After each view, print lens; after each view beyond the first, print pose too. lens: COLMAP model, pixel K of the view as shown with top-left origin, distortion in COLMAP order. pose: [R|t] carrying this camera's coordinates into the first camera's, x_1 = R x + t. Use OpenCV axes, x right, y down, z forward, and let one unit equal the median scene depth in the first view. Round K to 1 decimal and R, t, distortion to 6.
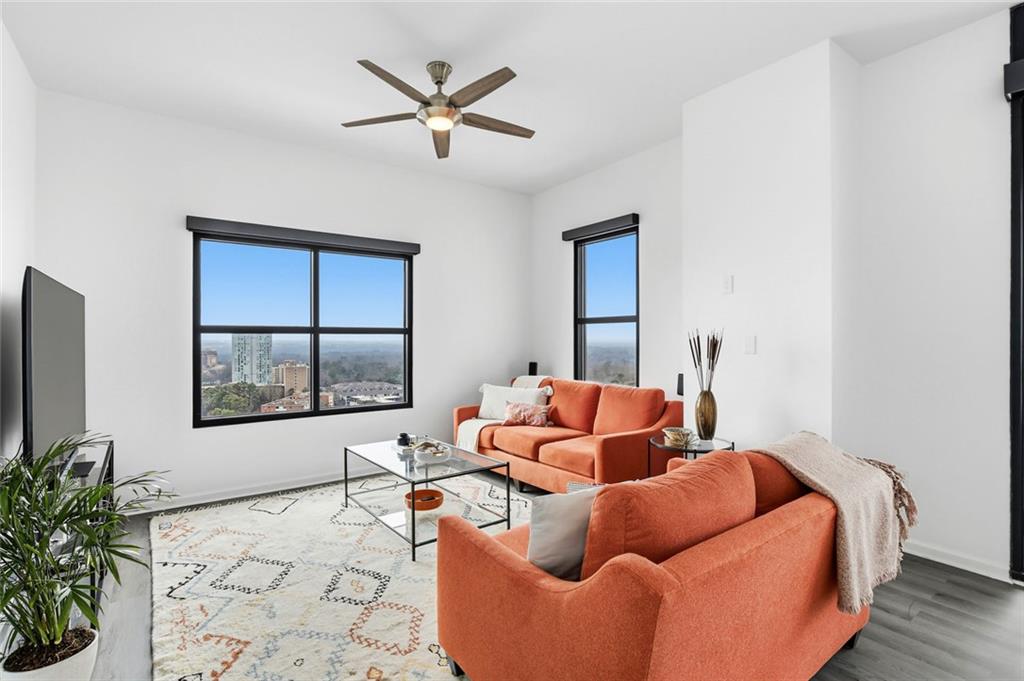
lens RADIAL K [[476.4, 0, 509.7], [0, 476.4, 340.0], [0, 0, 1]] dist [-0.017154, 0.003802]
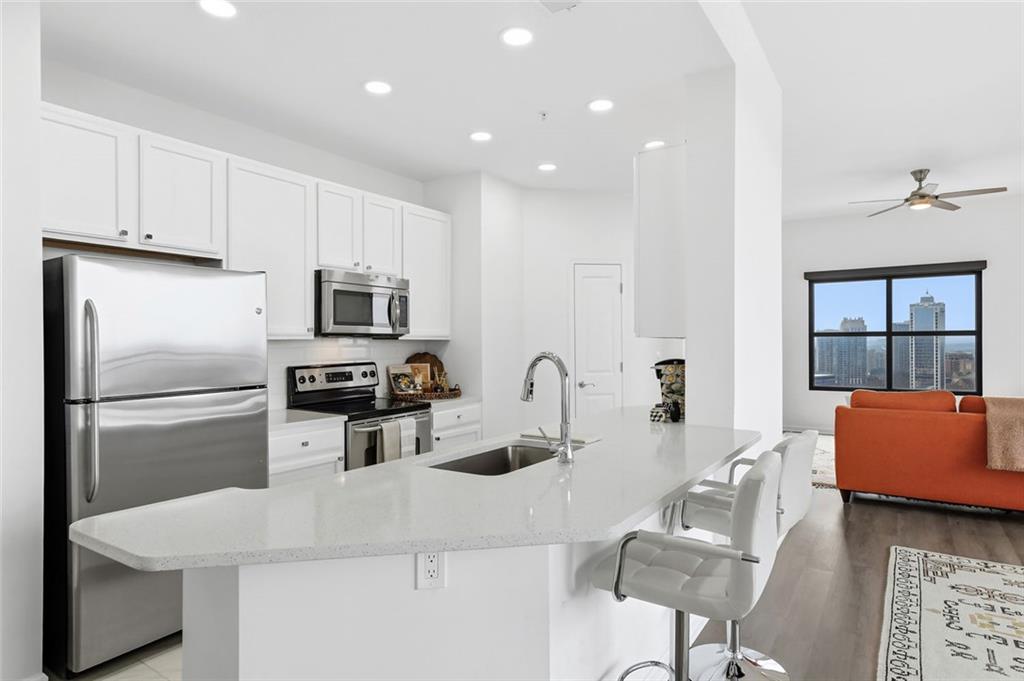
lens RADIAL K [[570.1, 0, 509.5], [0, 570.1, 340.2], [0, 0, 1]] dist [0.001734, 0.003019]
pose [[0.328331, -0.002334, -0.944560, 0.860284], [0.003335, 0.999994, -0.001312, -0.002143], [0.944557, -0.002719, 0.328337, -0.671596]]
